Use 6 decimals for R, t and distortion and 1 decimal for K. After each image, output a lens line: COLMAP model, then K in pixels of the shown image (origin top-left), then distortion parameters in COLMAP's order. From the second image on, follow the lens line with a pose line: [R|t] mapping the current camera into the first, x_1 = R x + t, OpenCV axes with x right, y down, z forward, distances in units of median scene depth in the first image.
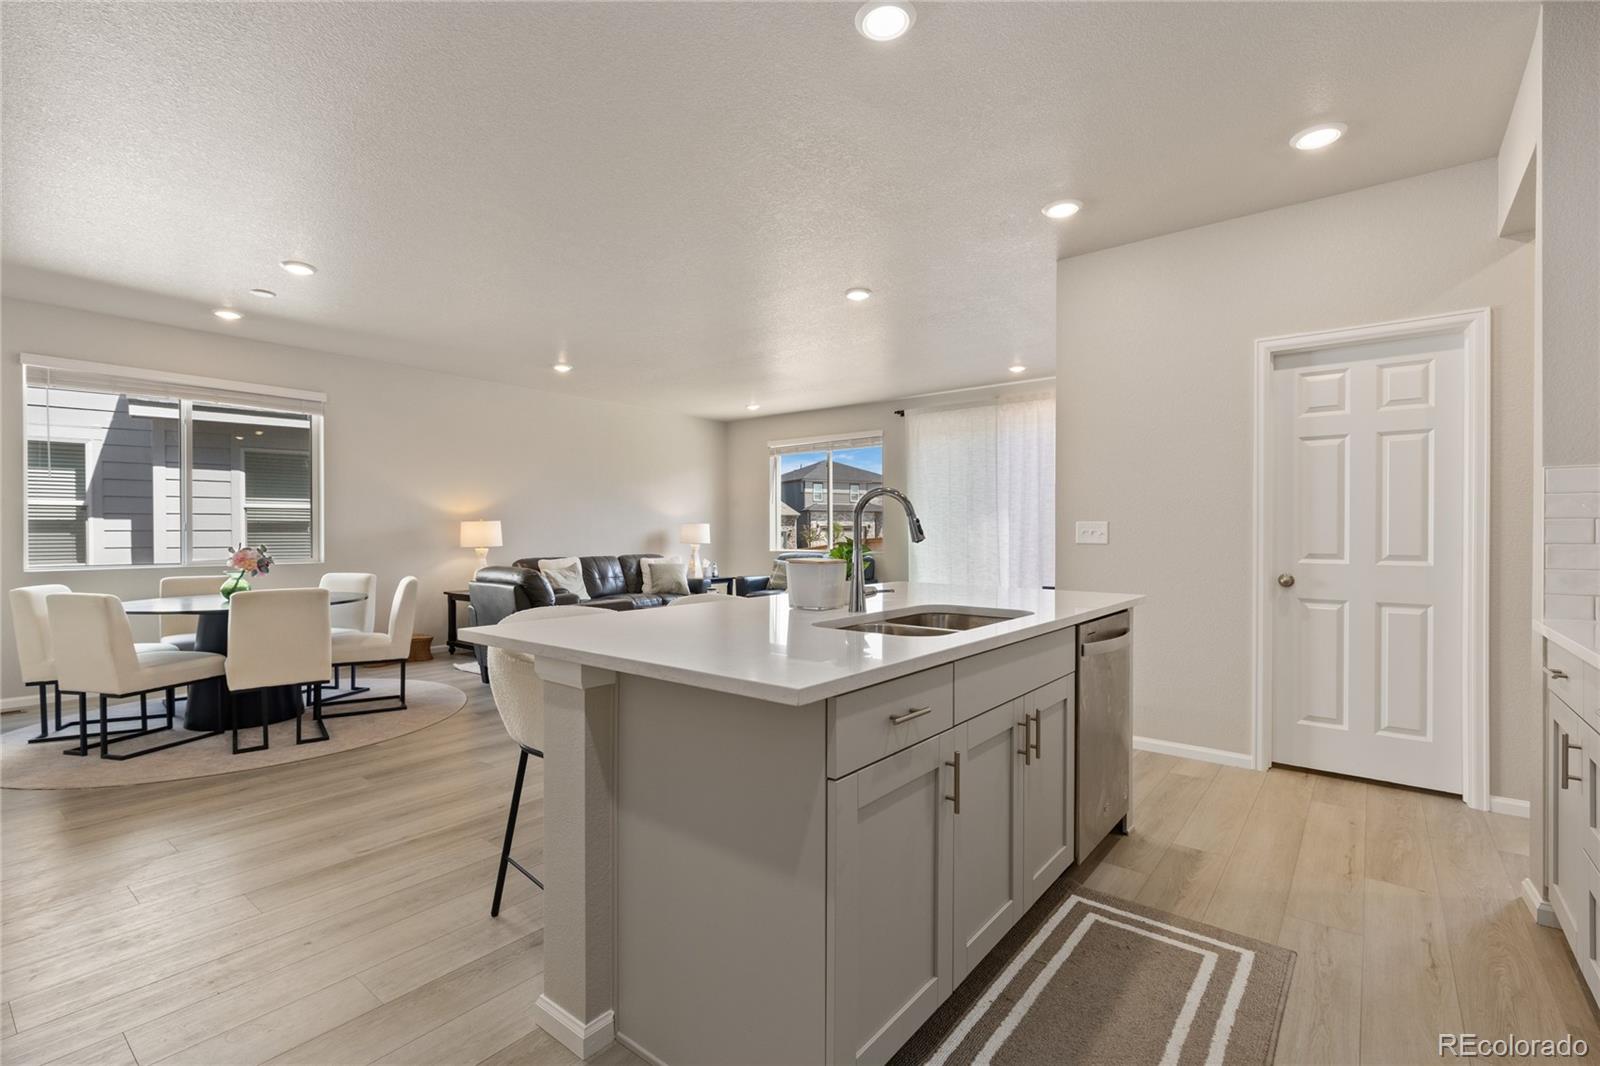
lens RADIAL K [[723.6, 0, 805.3], [0, 723.6, 533.7], [0, 0, 1]] dist [0.000822, -0.000069]
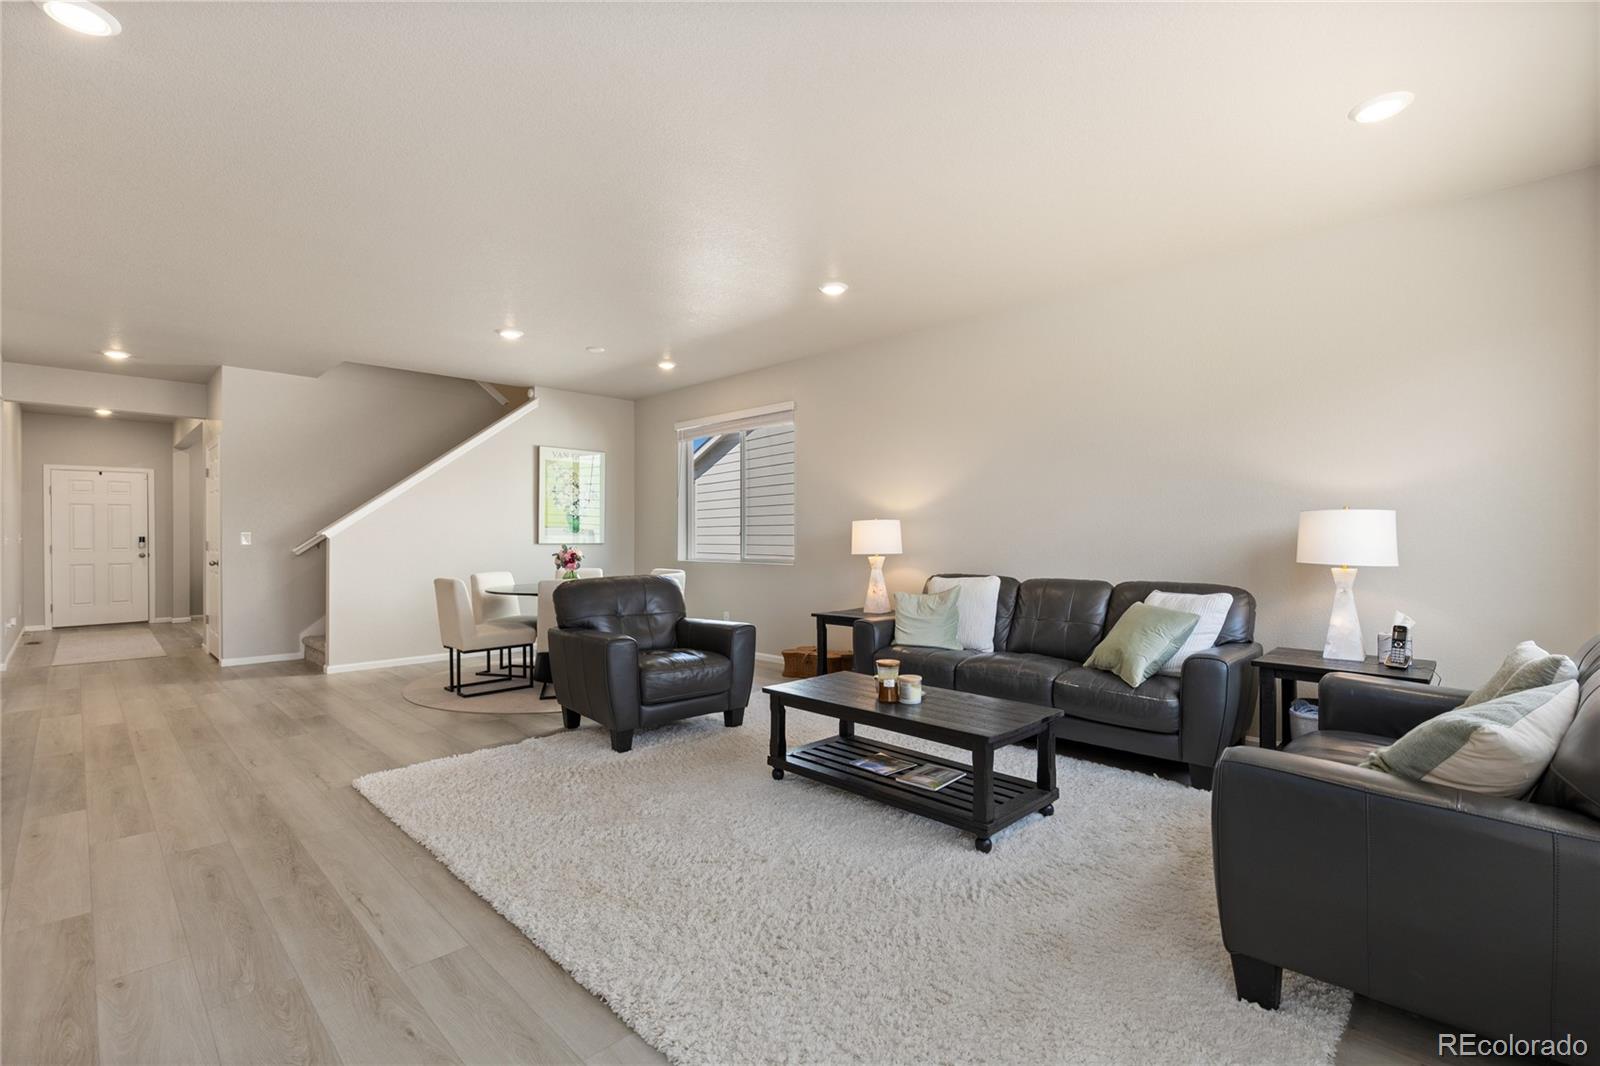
lens RADIAL K [[723.6, 0, 805.3], [0, 723.6, 533.7], [0, 0, 1]] dist [0.000822, -0.000069]
pose [[-0.113117, -0.000735, -0.993581, 0.253964], [-0.003904, 0.999992, -0.000295, -0.001877], [0.993574, 0.003845, -0.113119, 0.823875]]
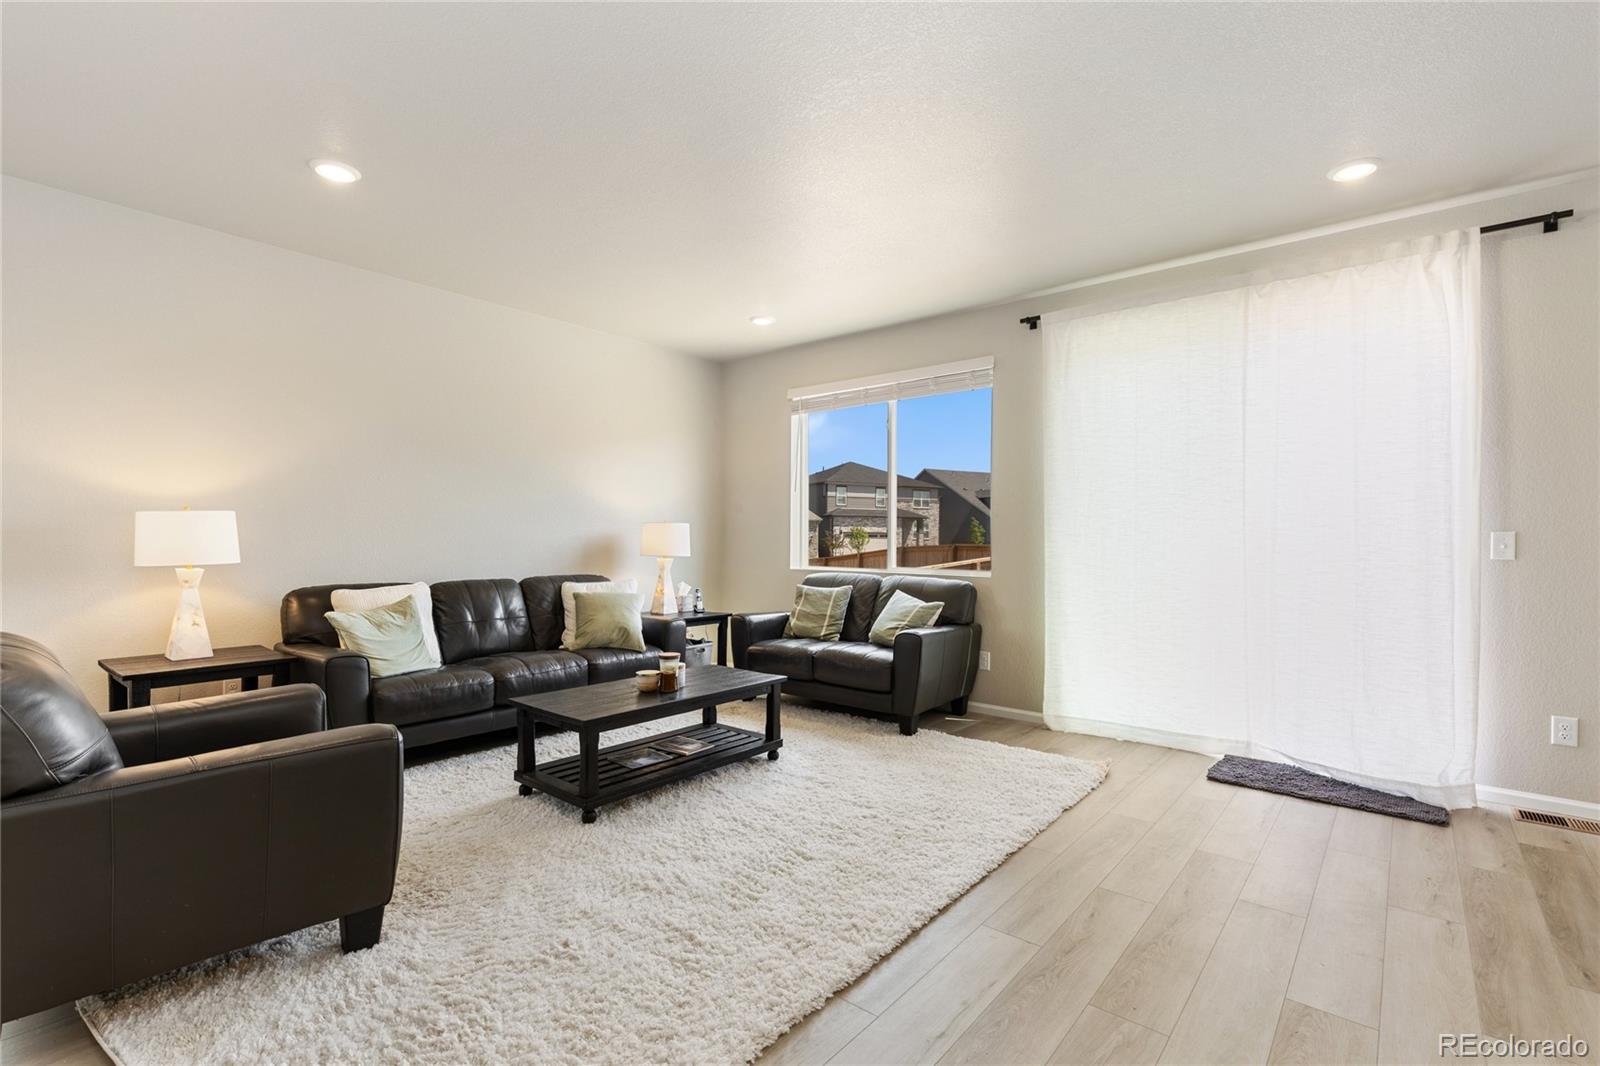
lens RADIAL K [[723.6, 0, 805.3], [0, 723.6, 533.7], [0, 0, 1]] dist [0.000822, -0.000069]
pose [[0.999607, 0.006616, -0.027250, -0.022311], [-0.006856, 0.999938, -0.008729, -0.000952], [0.027191, 0.008912, 0.999591, 0.435789]]
